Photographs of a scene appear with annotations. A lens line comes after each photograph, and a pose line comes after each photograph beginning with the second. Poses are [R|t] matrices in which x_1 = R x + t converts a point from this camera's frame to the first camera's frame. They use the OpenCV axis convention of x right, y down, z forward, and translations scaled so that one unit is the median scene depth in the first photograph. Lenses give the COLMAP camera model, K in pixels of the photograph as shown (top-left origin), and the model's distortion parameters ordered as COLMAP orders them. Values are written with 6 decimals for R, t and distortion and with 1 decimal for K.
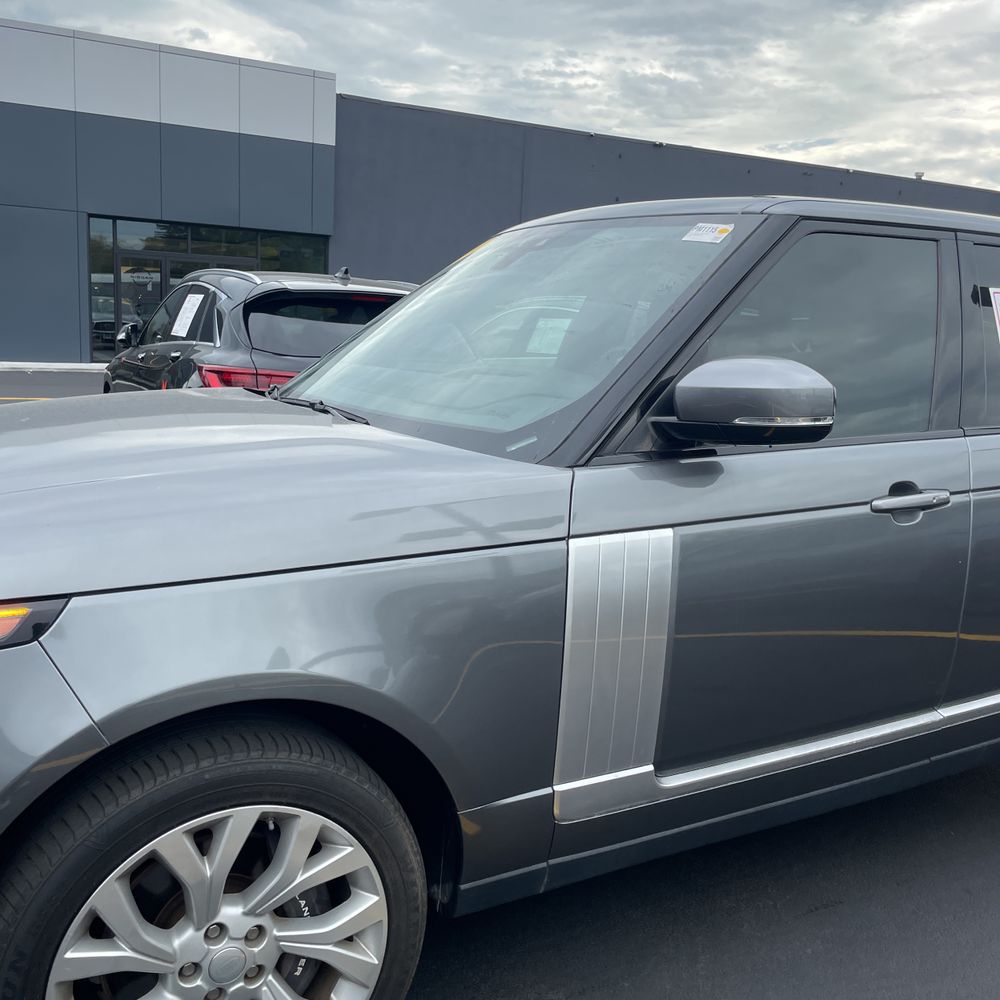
lens RADIAL K [[1015.2, 0, 479.8], [0, 1015.2, 497.2], [0, 0, 1]] dist [0.088181, -0.102421]
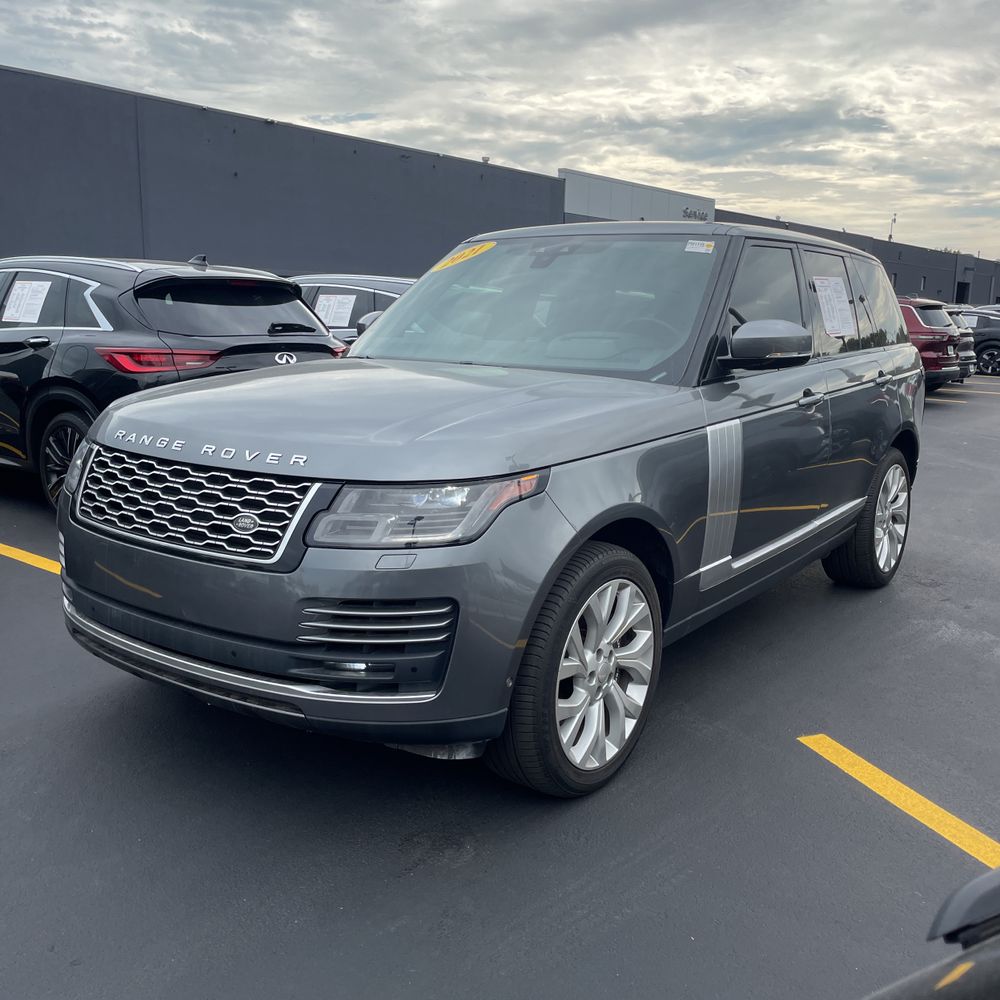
lens RADIAL K [[1005.0, 0, 500.0], [0, 1005.0, 500.0], [0, 0, 1]] dist [0.087223, -0.110973]
pose [[0.910653, -0.104127, 0.399835, -0.905198], [0.091465, 0.994518, 0.050680, 0.044141], [-0.402920, -0.009581, 0.915185, -0.441187]]
